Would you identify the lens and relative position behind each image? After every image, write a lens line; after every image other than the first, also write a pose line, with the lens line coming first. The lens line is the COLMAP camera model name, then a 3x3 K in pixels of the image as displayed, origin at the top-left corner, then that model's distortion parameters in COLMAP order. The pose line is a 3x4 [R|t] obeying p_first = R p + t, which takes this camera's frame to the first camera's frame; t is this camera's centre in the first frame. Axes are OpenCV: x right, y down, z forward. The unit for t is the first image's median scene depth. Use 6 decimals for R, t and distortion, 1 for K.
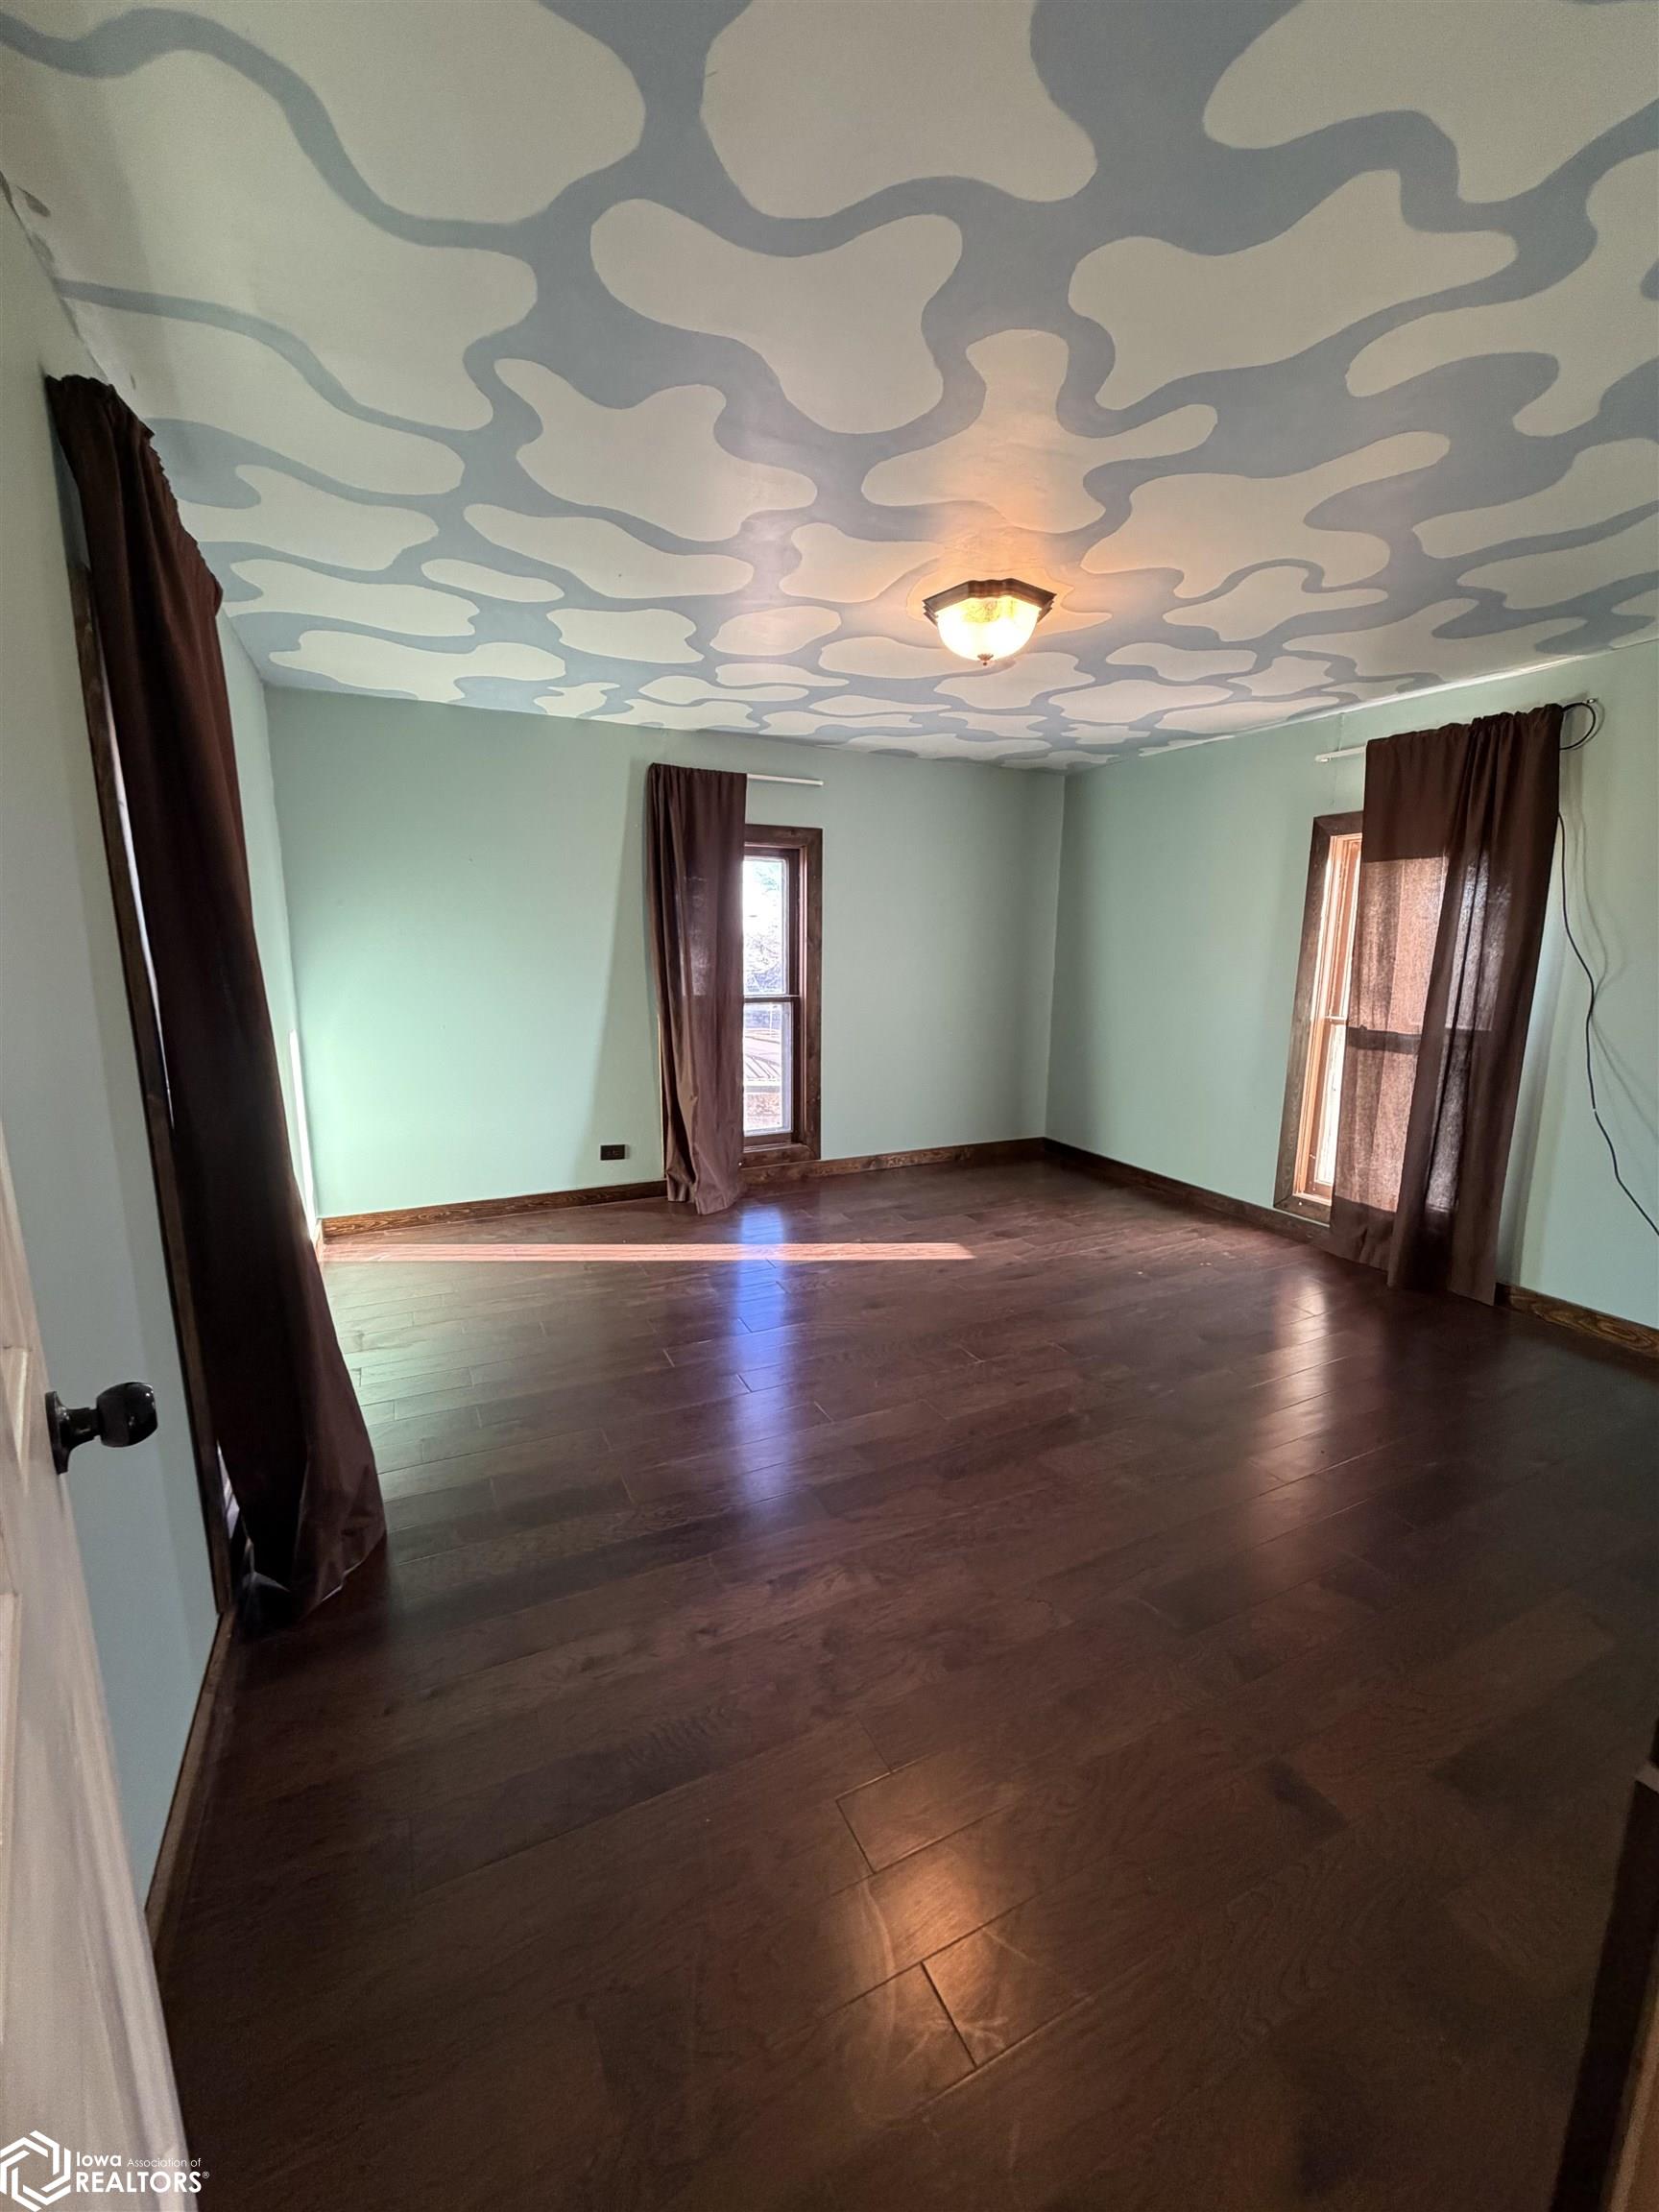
lens RADIAL K [[881.5, 0, 828.6], [0, 881.5, 1101.4], [0, 0, 1]] dist [0.000967, 0.000178]
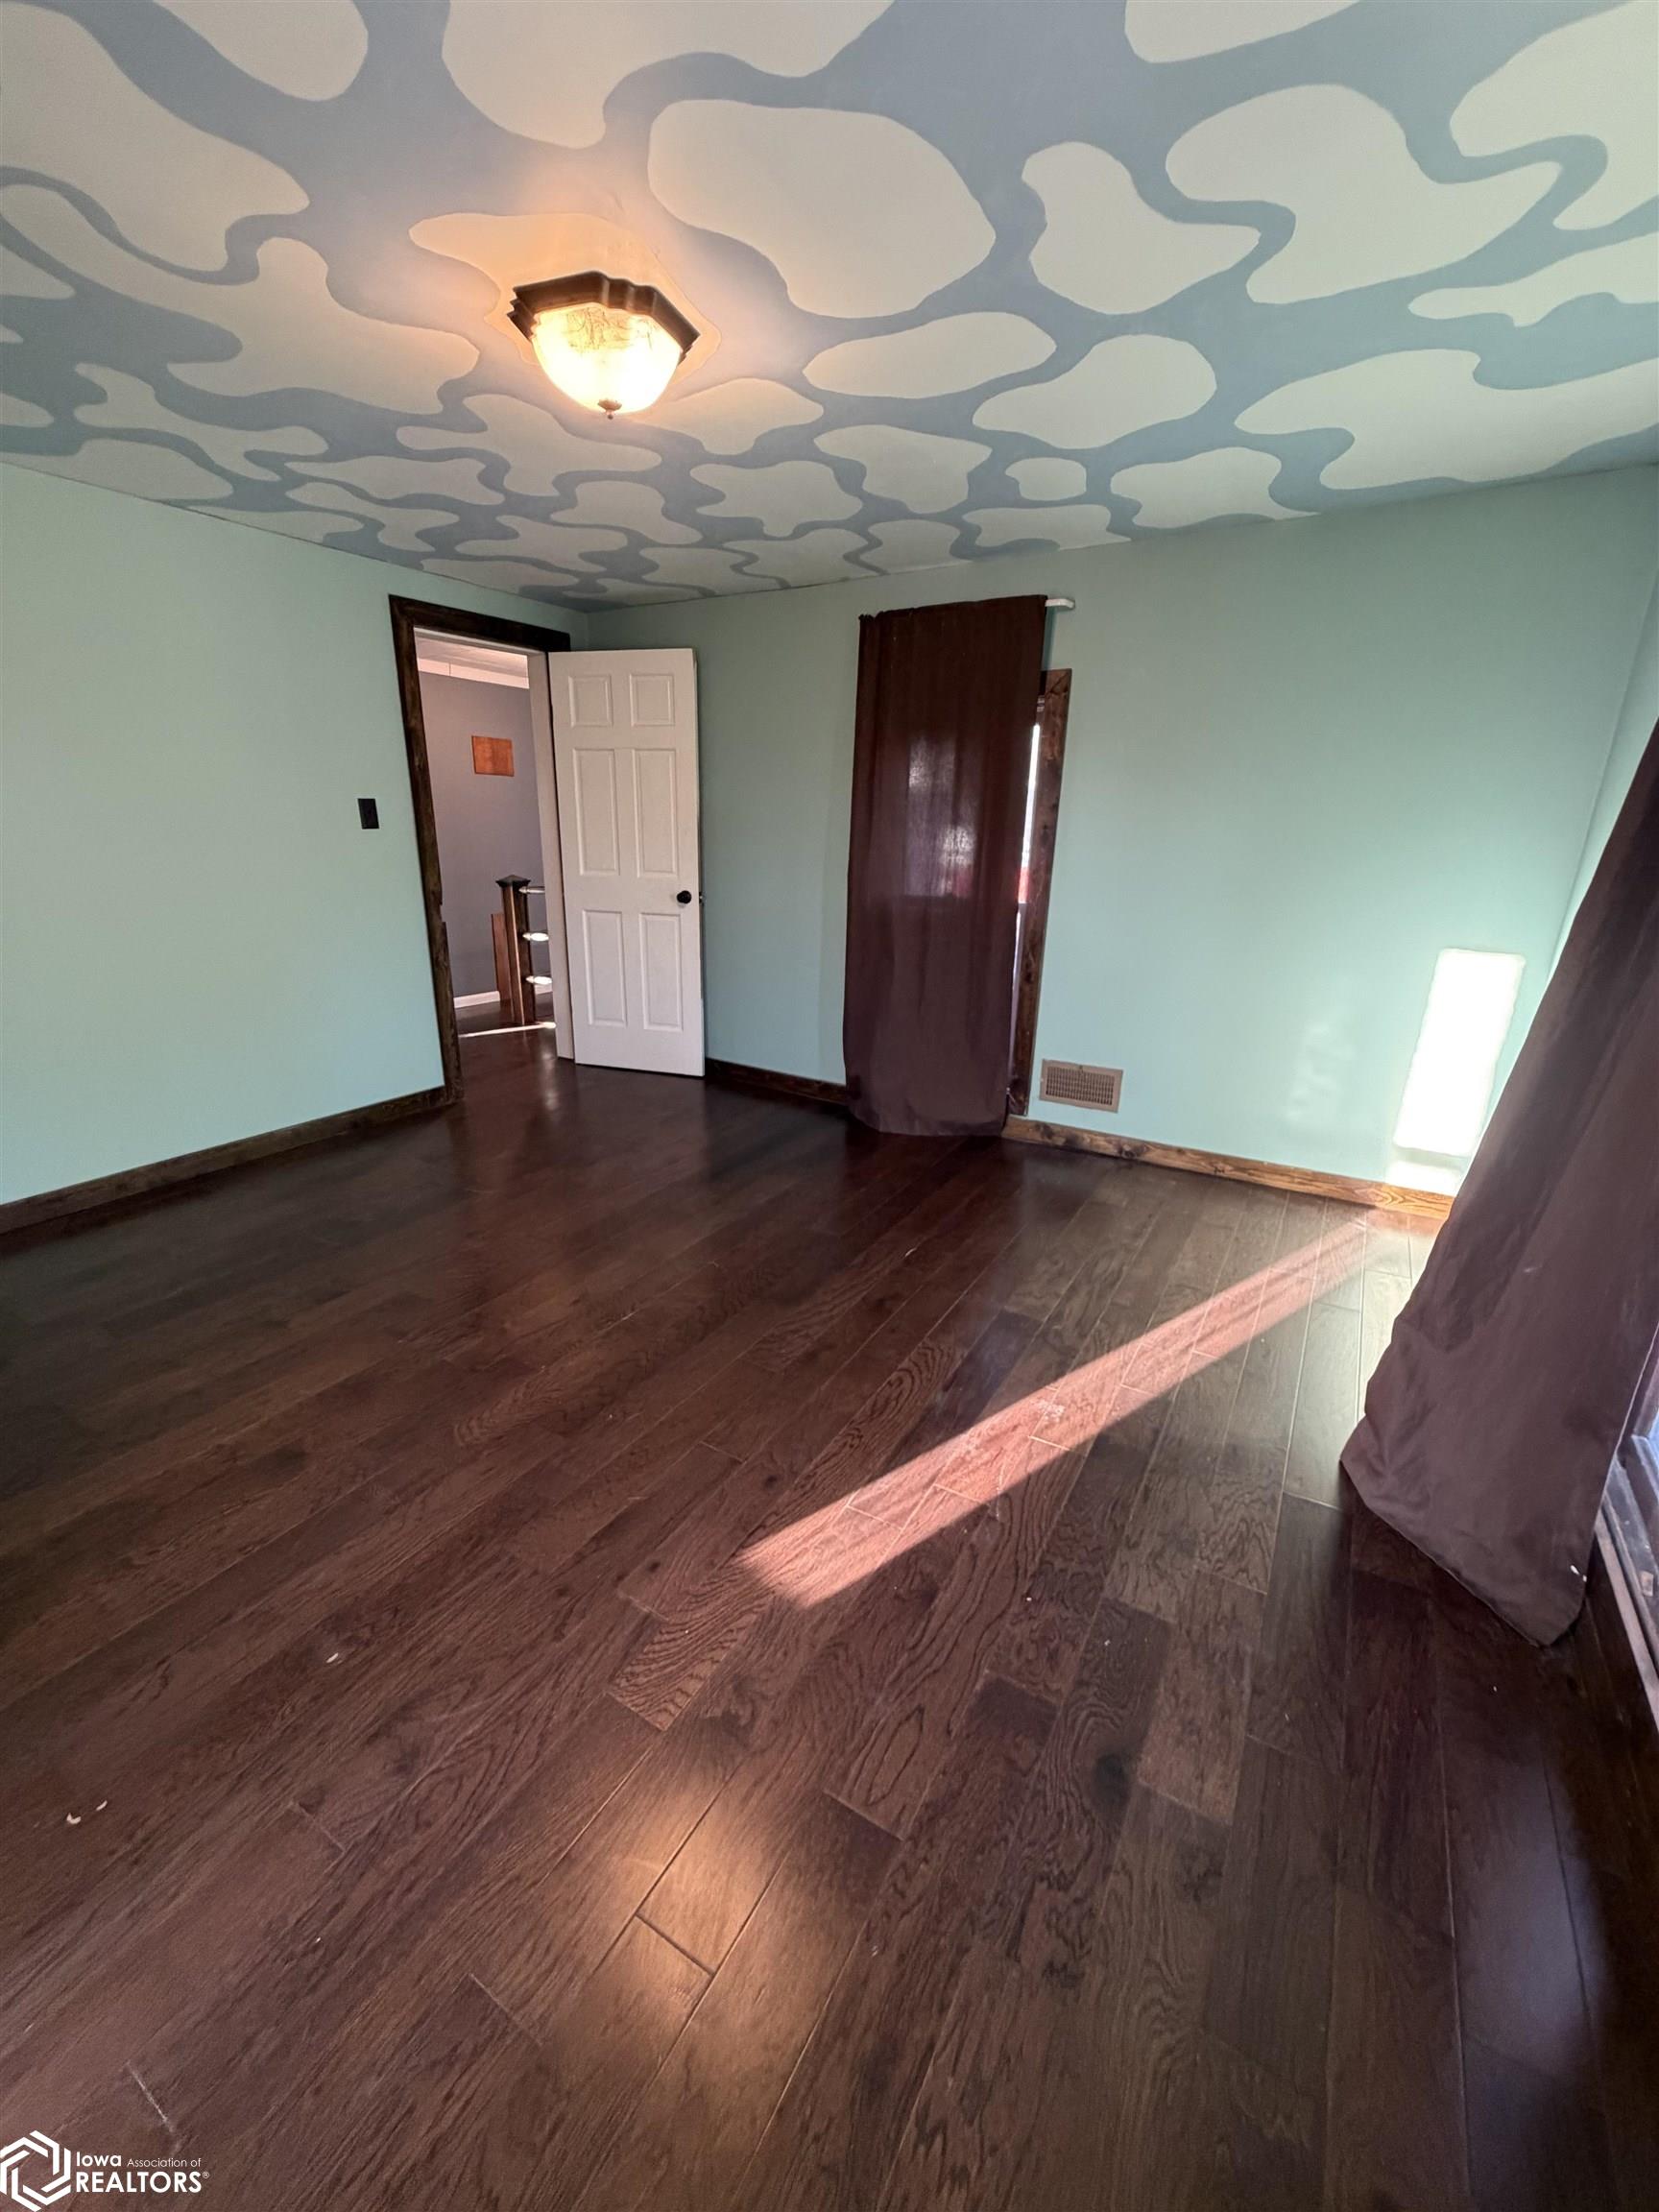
lens RADIAL K [[881.5, 0, 828.6], [0, 881.5, 1101.4], [0, 0, 1]] dist [0.000967, 0.000178]
pose [[-0.840019, 0.141030, -0.523907, 0.419138], [-0.125633, 0.888821, 0.440698, -0.289598], [0.527811, 0.436014, -0.728908, 1.608467]]
